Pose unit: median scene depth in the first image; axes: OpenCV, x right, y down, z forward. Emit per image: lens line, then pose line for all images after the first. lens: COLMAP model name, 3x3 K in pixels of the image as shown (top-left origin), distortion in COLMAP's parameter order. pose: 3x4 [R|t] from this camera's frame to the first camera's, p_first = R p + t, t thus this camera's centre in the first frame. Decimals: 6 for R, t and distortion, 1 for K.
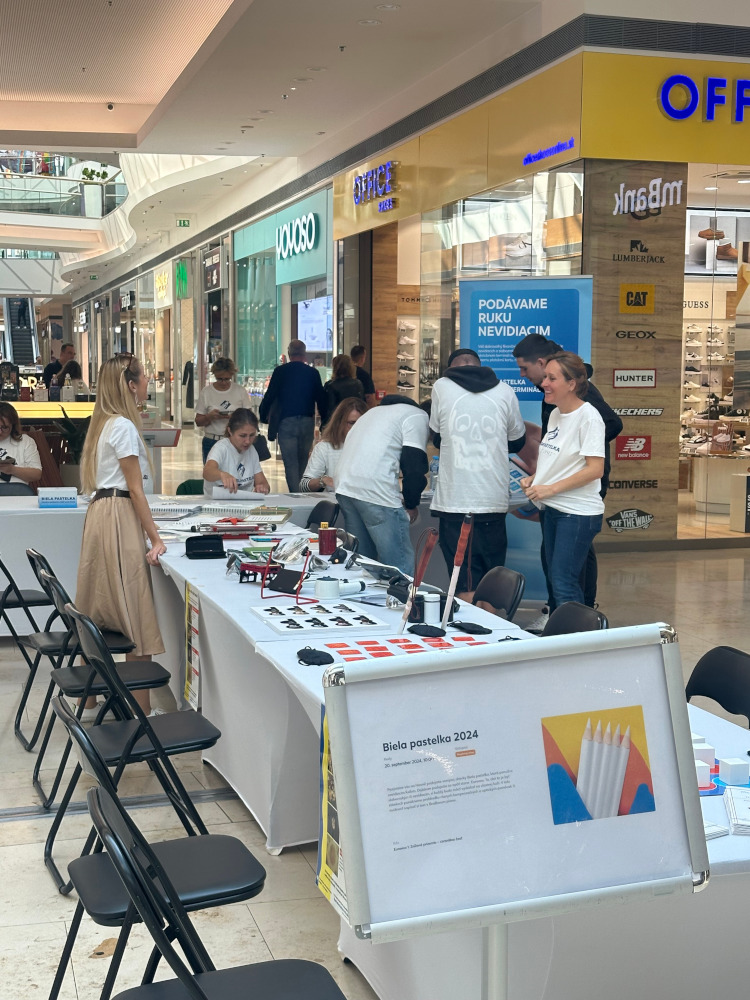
lens RADIAL K [[1513.0, 0, 375.0], [0, 1513.0, 500.0], [0, 0, 1]] dist [0.149675, 0.034793]
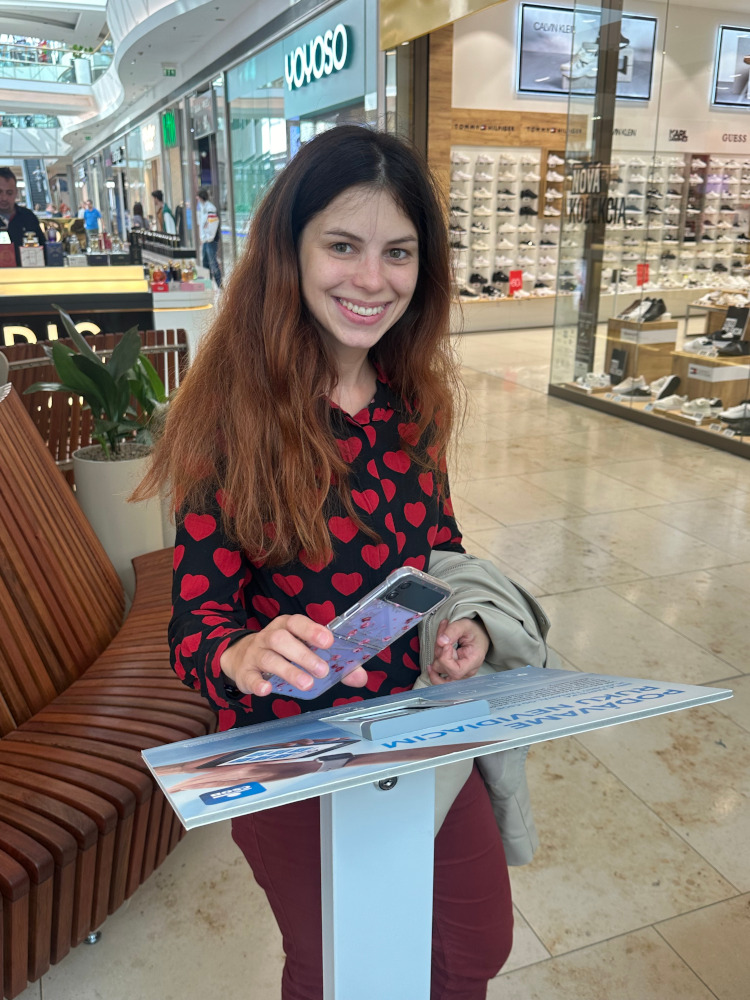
lens RADIAL K [[903.7, 0, 375.0], [0, 903.7, 500.0], [0, 0, 1]] dist [0.044808, -0.086920]
pose [[0.994137, -0.039804, 0.100533, -0.078444], [0.016771, 0.975288, 0.220300, -0.033189], [-0.106817, -0.217322, 0.970238, 0.391940]]
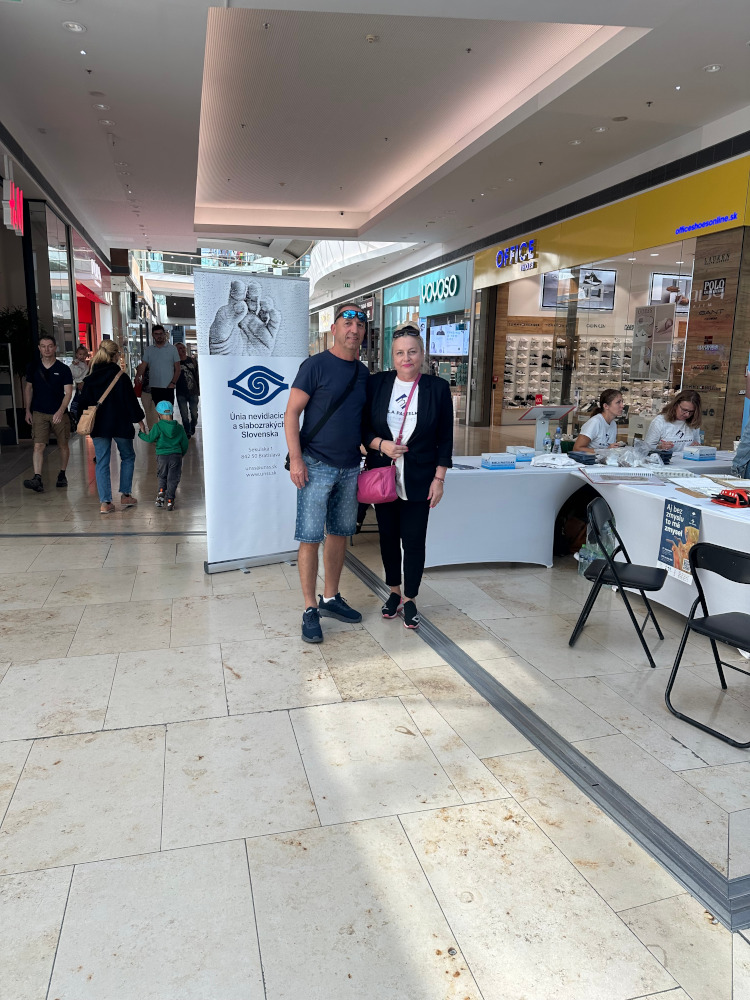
lens RADIAL K [[708.2, 0, 373.9], [0, 708.2, 477.9], [0, 0, 1]] dist [0.178304, -0.336901]
pose [[0.999933, 0.010871, -0.003996, -0.118108], [-0.010557, 0.997381, 0.071546, -0.009864], [0.004764, -0.071499, 0.997429, 0.131508]]
